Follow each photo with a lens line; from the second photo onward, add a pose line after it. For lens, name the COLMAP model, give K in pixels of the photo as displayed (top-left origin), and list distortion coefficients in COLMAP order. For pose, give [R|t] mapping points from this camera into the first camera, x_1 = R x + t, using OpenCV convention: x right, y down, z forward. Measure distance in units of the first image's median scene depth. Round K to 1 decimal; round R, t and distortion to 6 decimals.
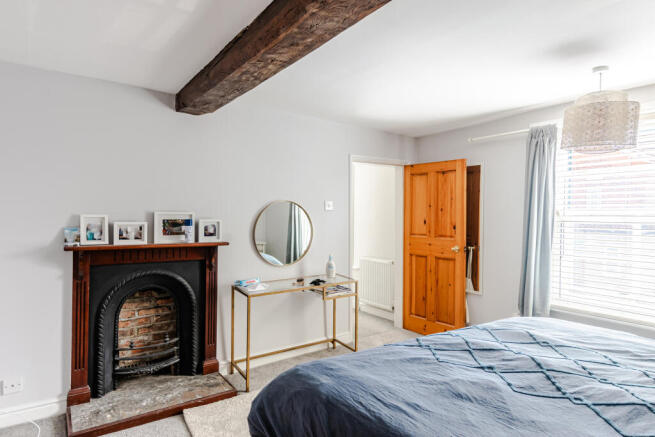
lens RADIAL K [[393.3, 0, 329.7], [0, 393.3, 218.1], [0, 0, 1]] dist [0.029916, 0.003350]
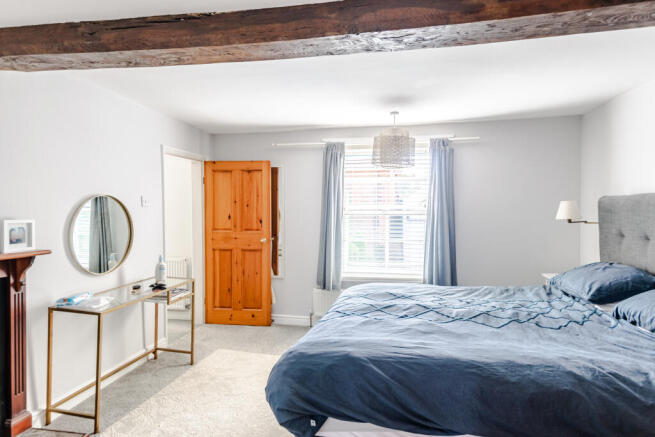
lens RADIAL K [[393.3, 0, 334.2], [0, 393.3, 217.7], [0, 0, 1]] dist [0.029916, 0.003350]
pose [[0.711070, -0.022142, 0.702773, -0.354151], [0.011817, 0.999739, 0.019542, -0.007036], [-0.703022, -0.005591, 0.711146, 0.068271]]
